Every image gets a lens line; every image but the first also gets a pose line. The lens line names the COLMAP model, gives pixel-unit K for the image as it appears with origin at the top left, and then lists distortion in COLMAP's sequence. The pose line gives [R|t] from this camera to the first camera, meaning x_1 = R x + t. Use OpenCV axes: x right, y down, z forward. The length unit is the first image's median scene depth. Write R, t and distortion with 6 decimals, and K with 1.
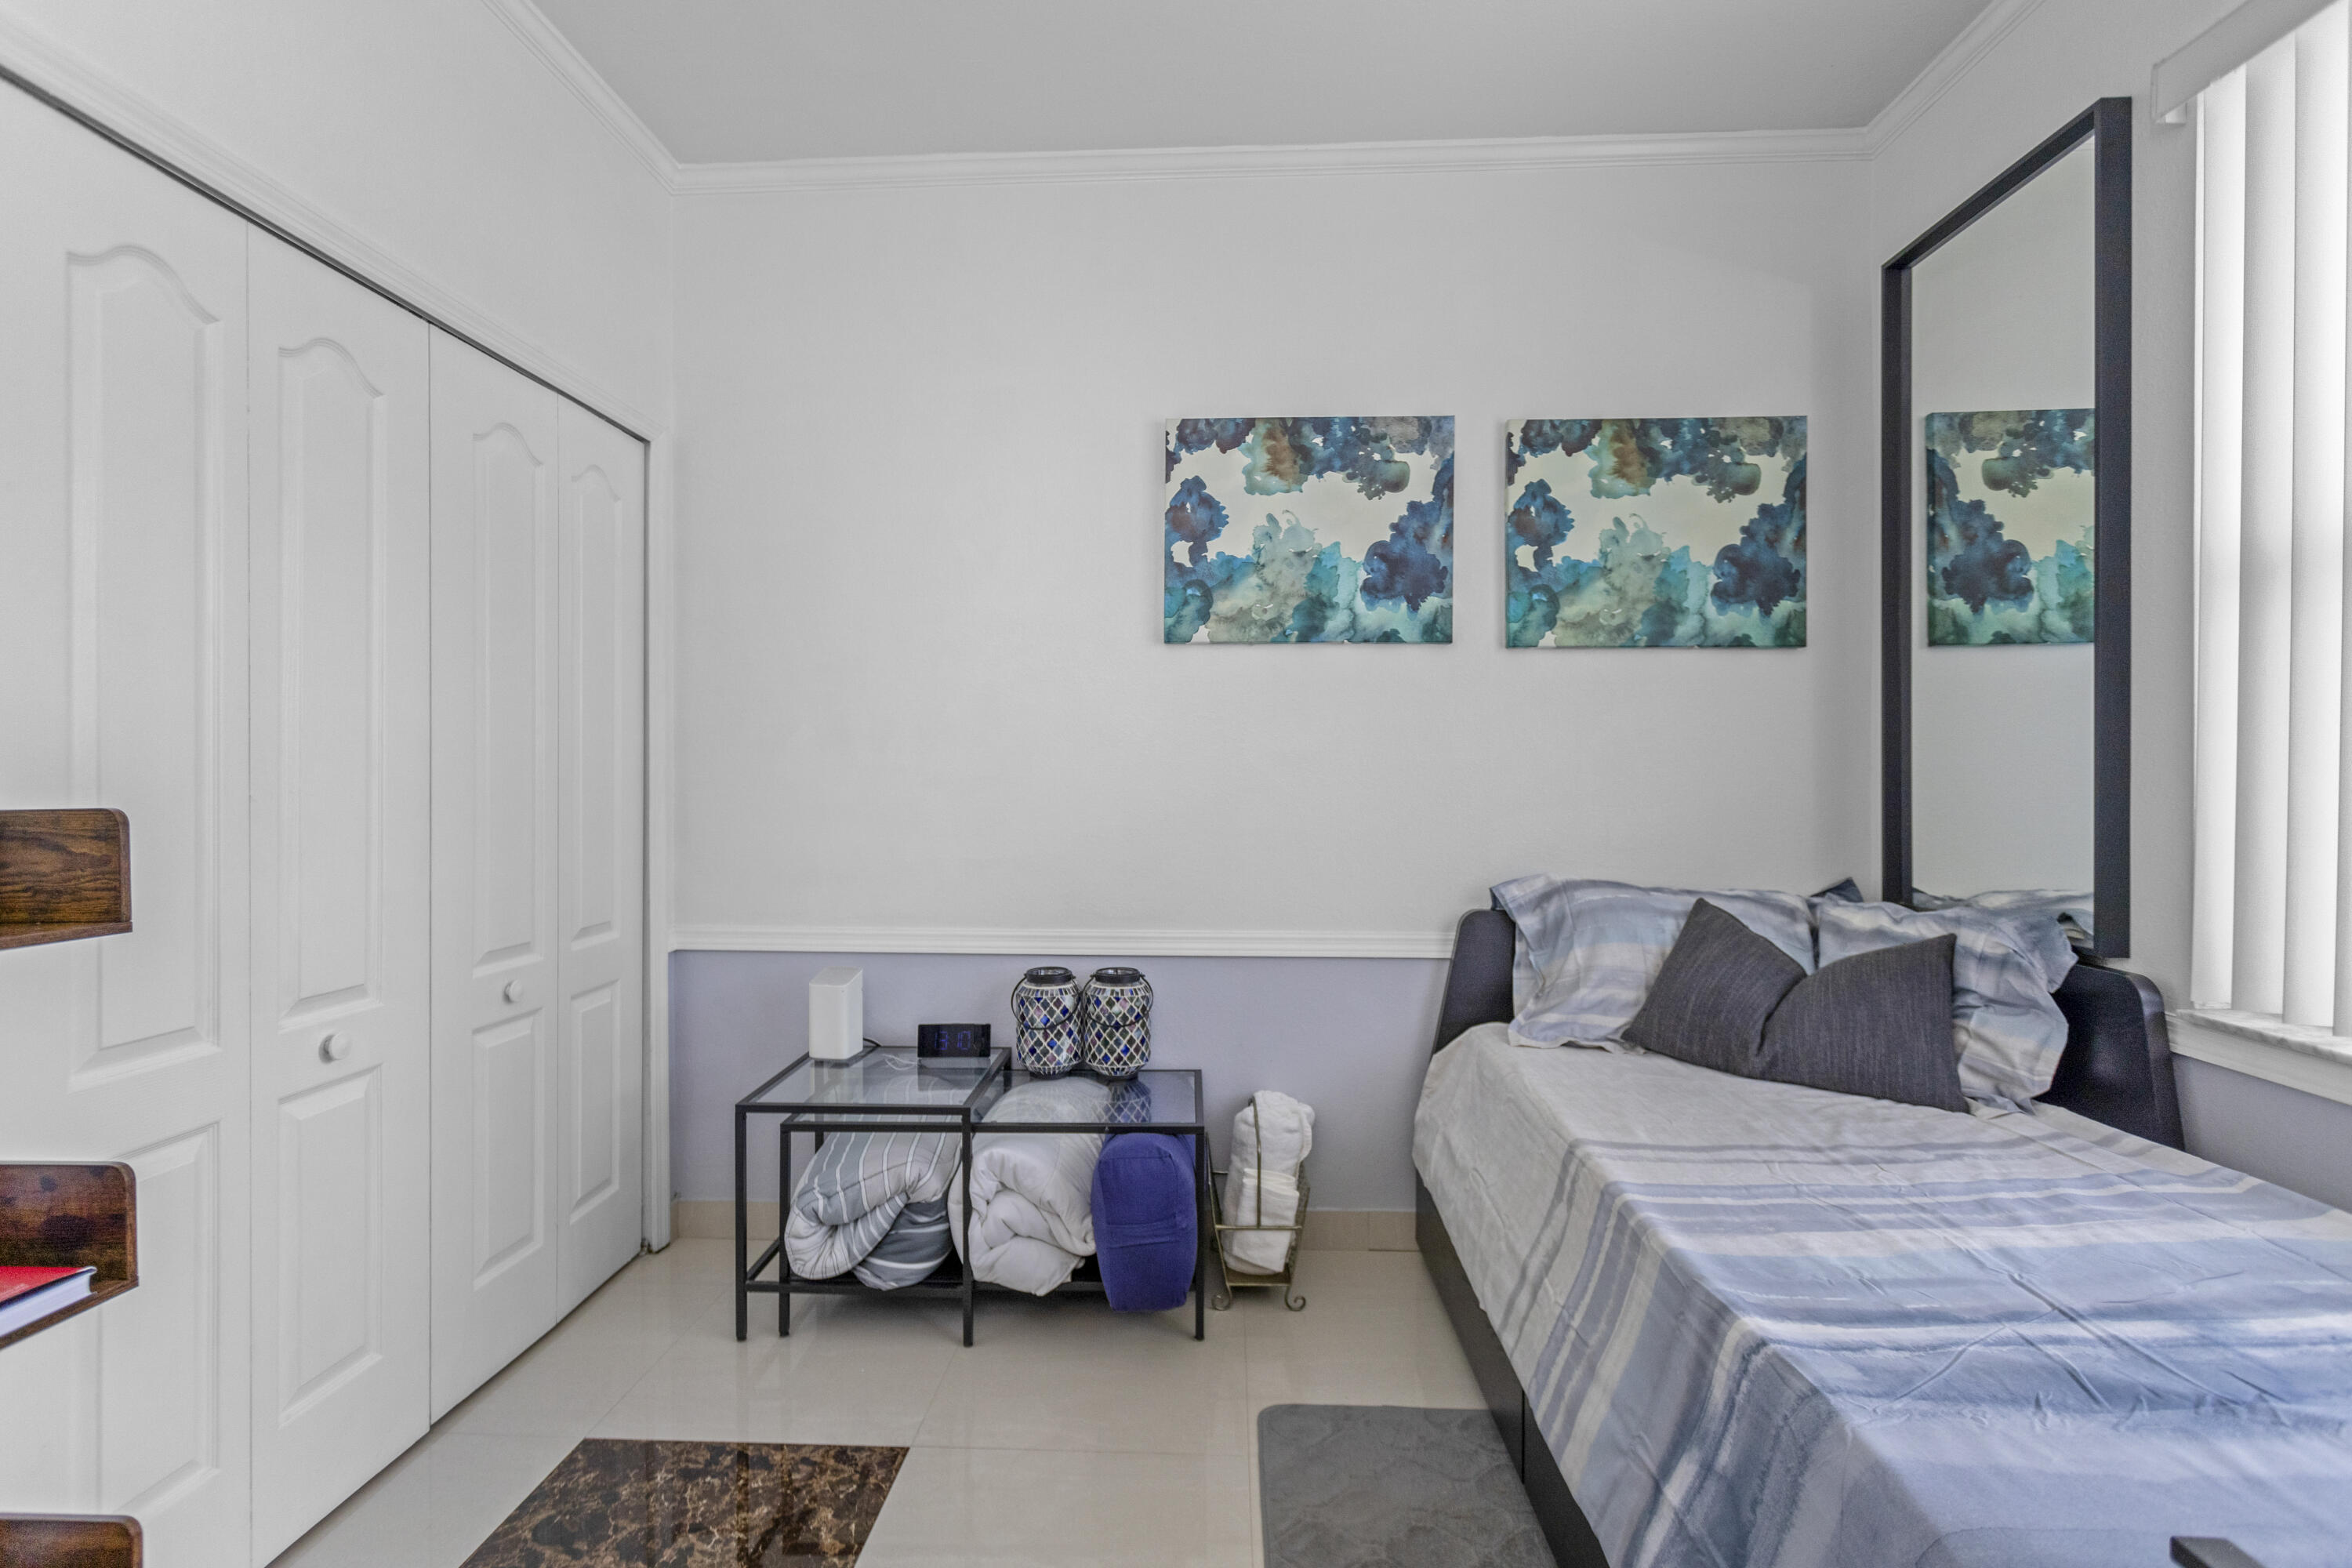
lens RADIAL K [[1113.8, 0, 1171.1], [0, 1113.8, 795.1], [0, 0, 1]] dist [-0.000459, 0.000684]
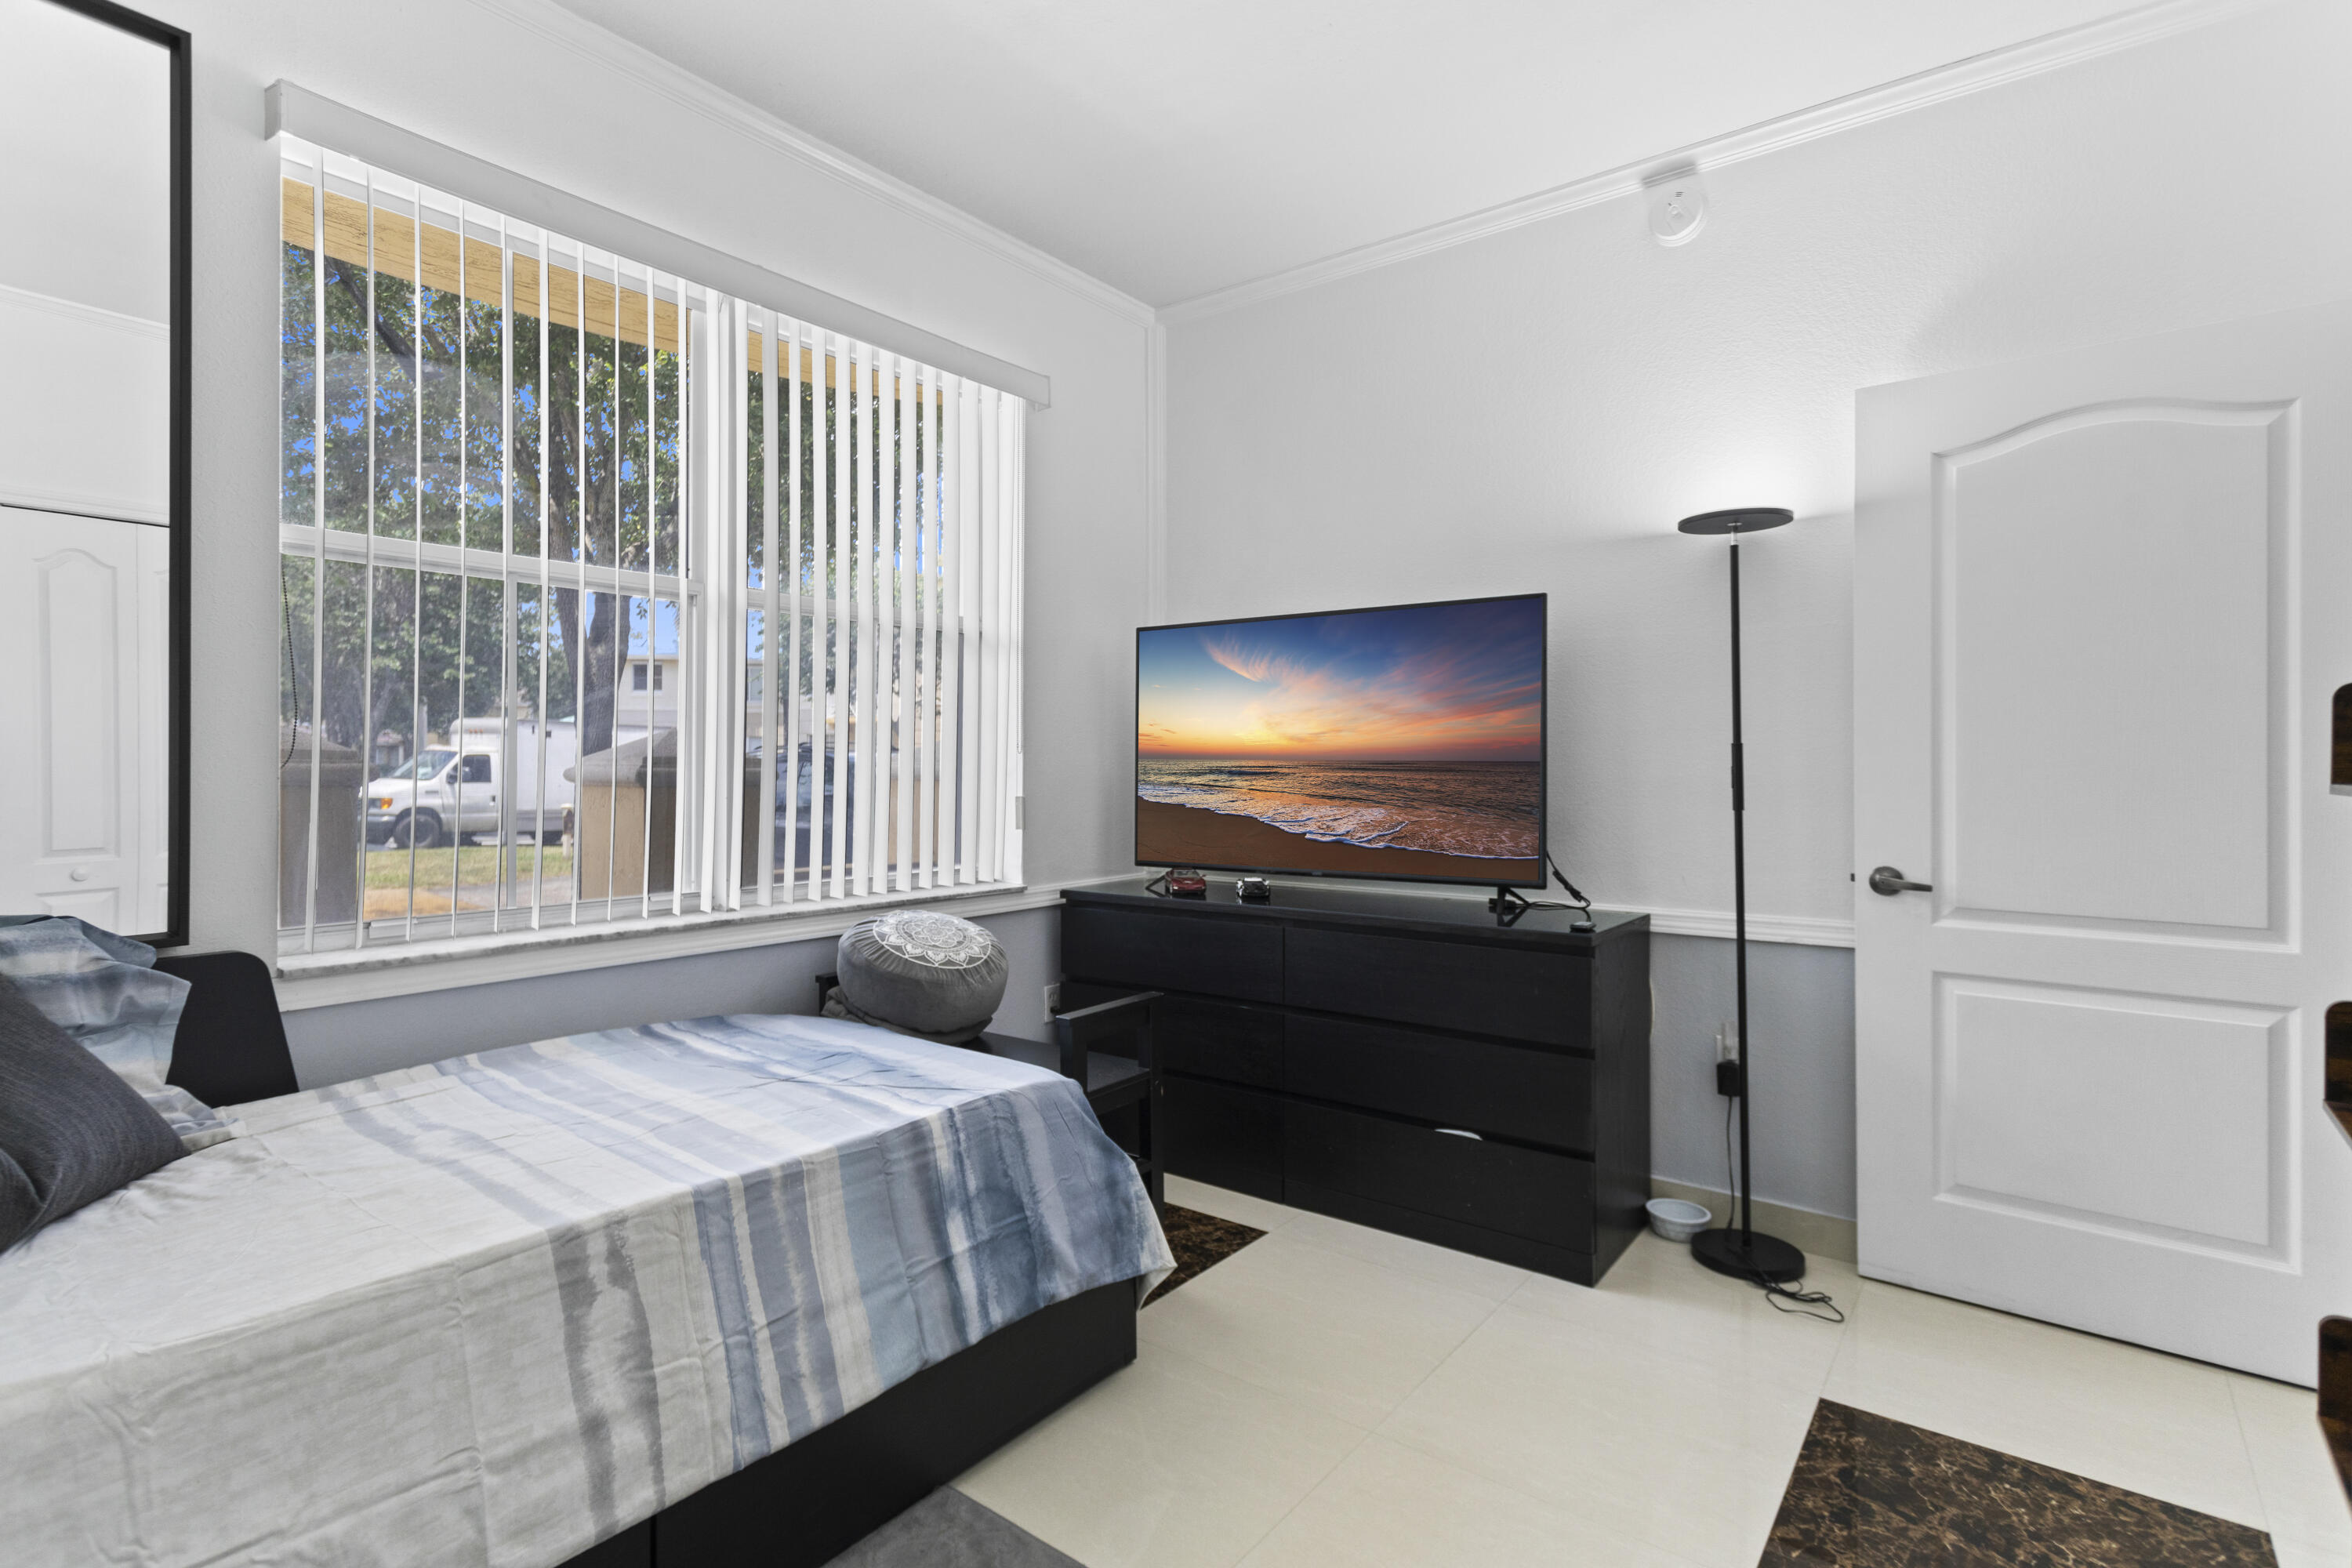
lens RADIAL K [[1131.1, 0, 1175.2], [0, 1131.1, 776.6], [0, 0, 1]] dist [-0.001546, 0.000002]
pose [[-0.821231, -0.006032, 0.570564, -0.287929], [0.012122, 0.999534, 0.028015, -0.008512], [-0.570467, 0.029923, -0.820775, 0.956163]]
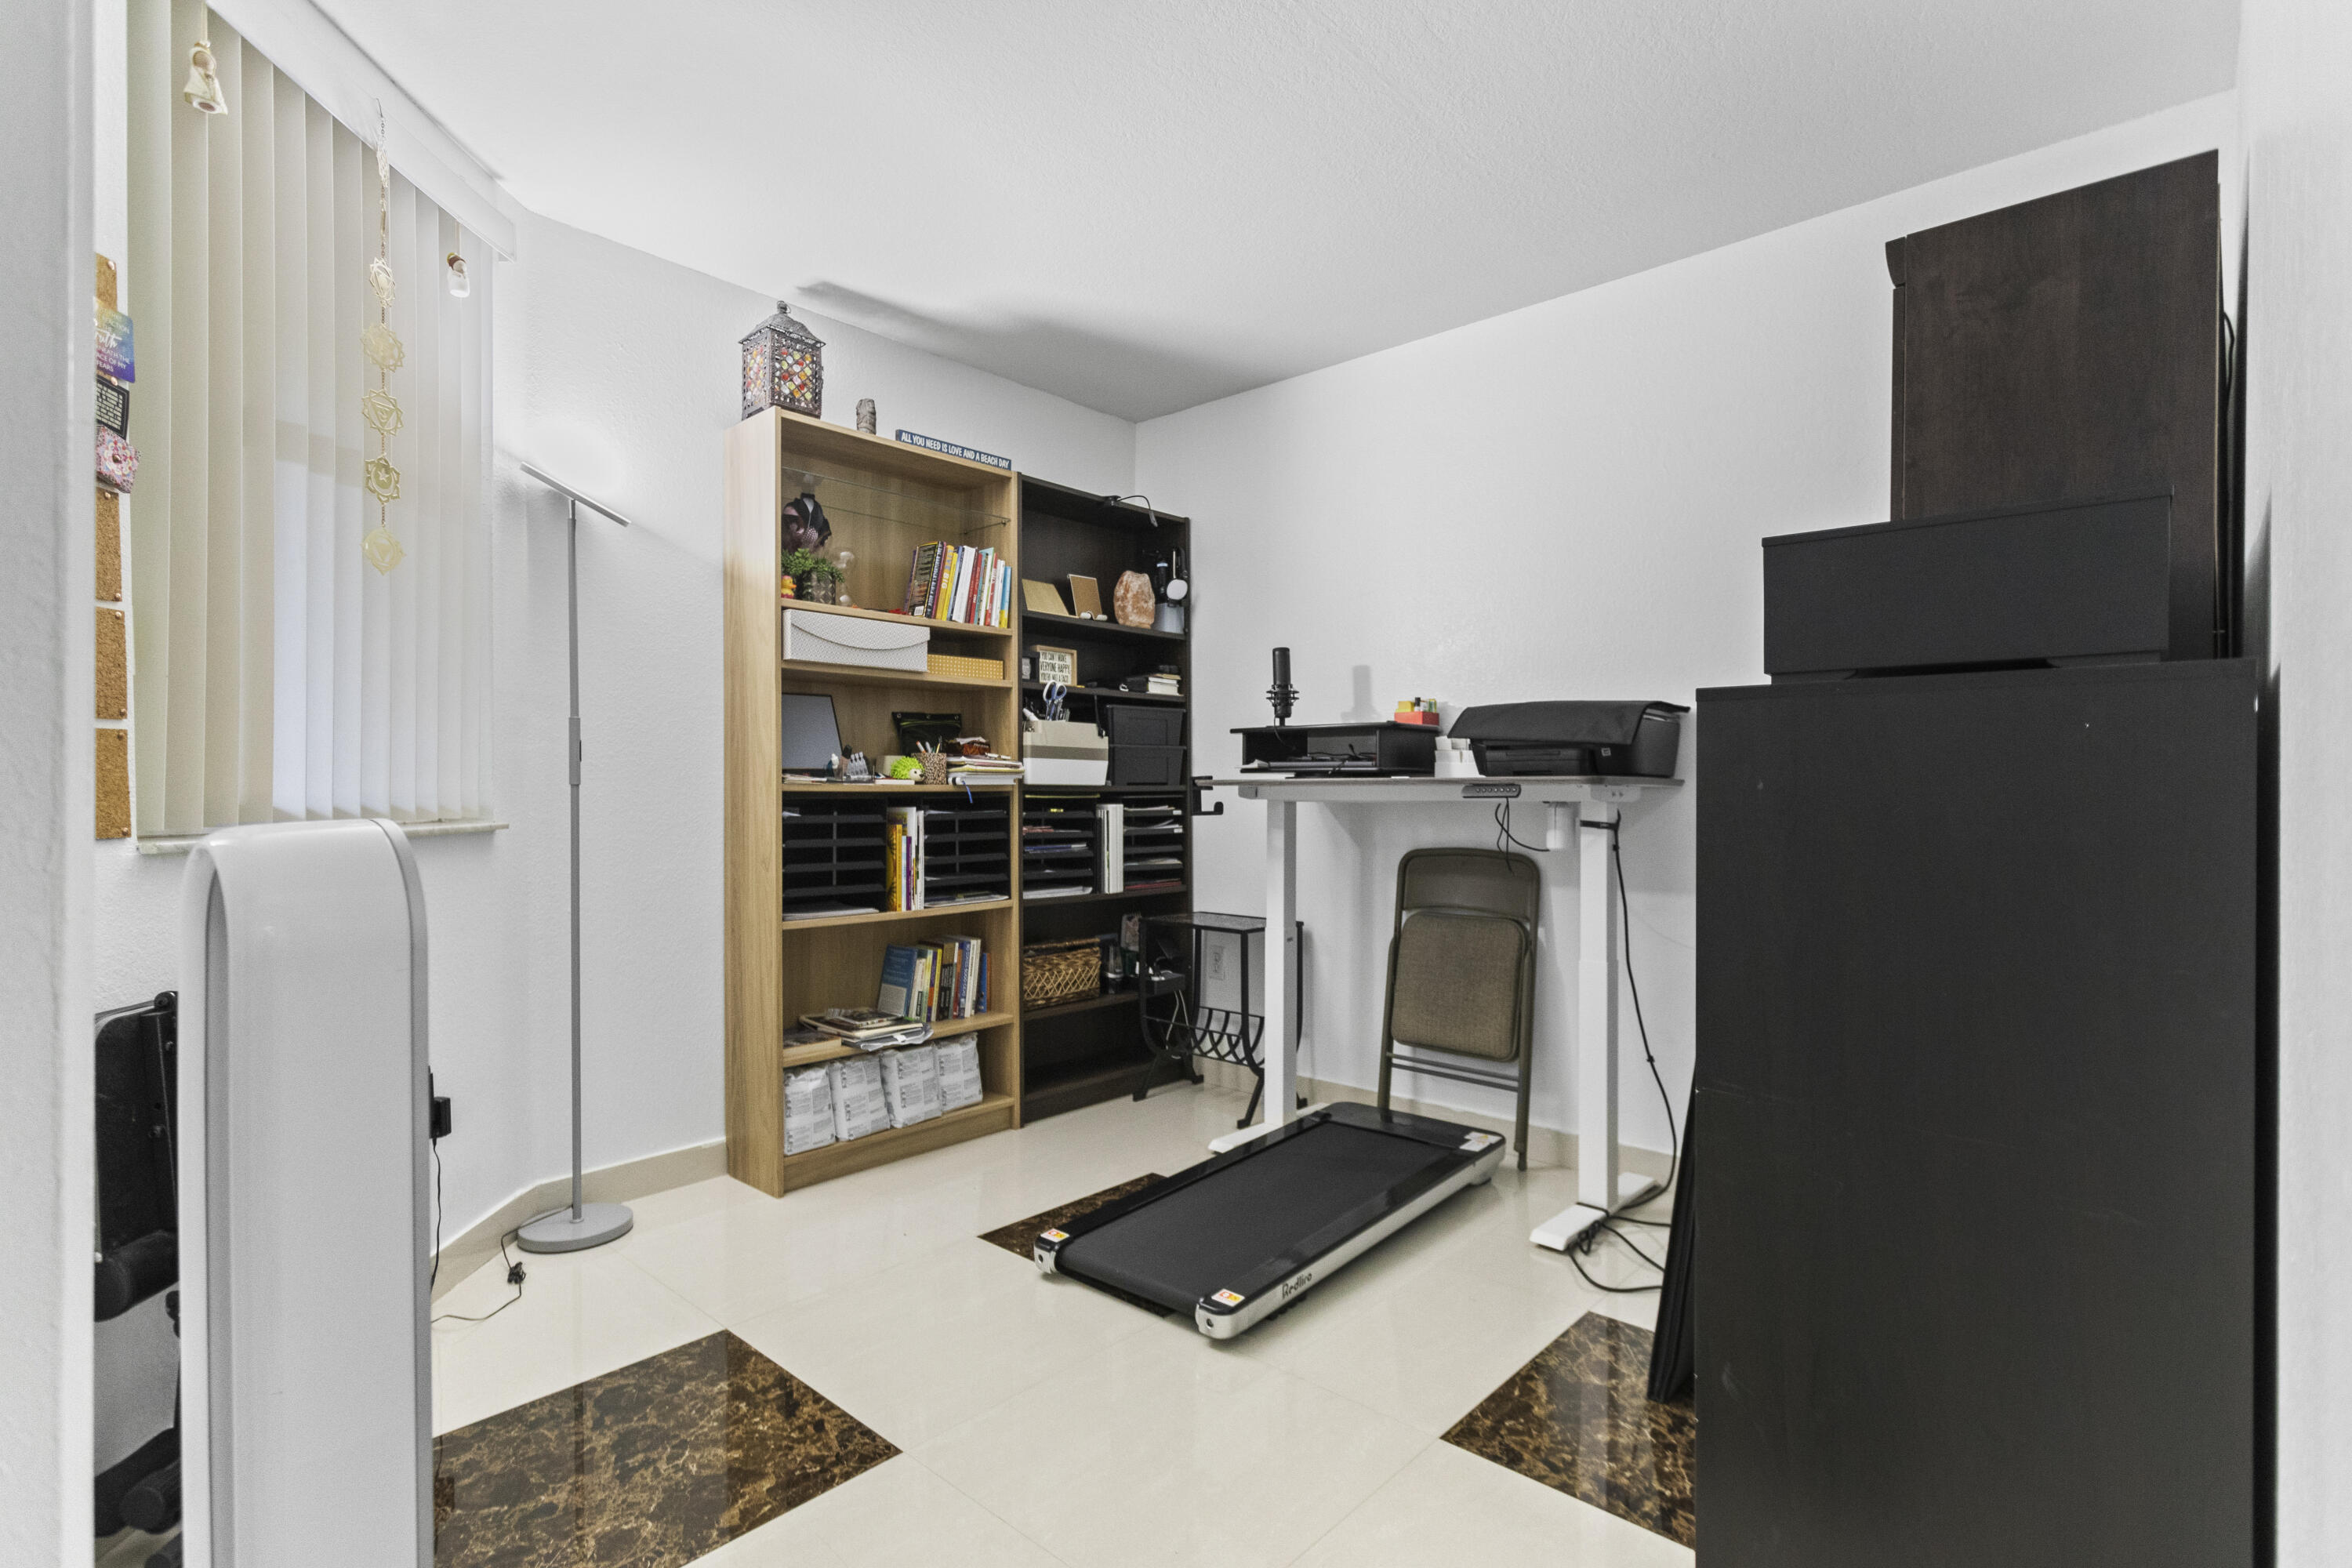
lens RADIAL K [[1113.8, 0, 1171.1], [0, 1113.8, 795.1], [0, 0, 1]] dist [-0.000459, 0.000684]
pose [[-0.773227, 0.002586, 0.634124, -0.974062], [0.016567, 0.999733, 0.016125, 0.052982], [-0.633913, 0.022974, -0.773063, 0.483911]]
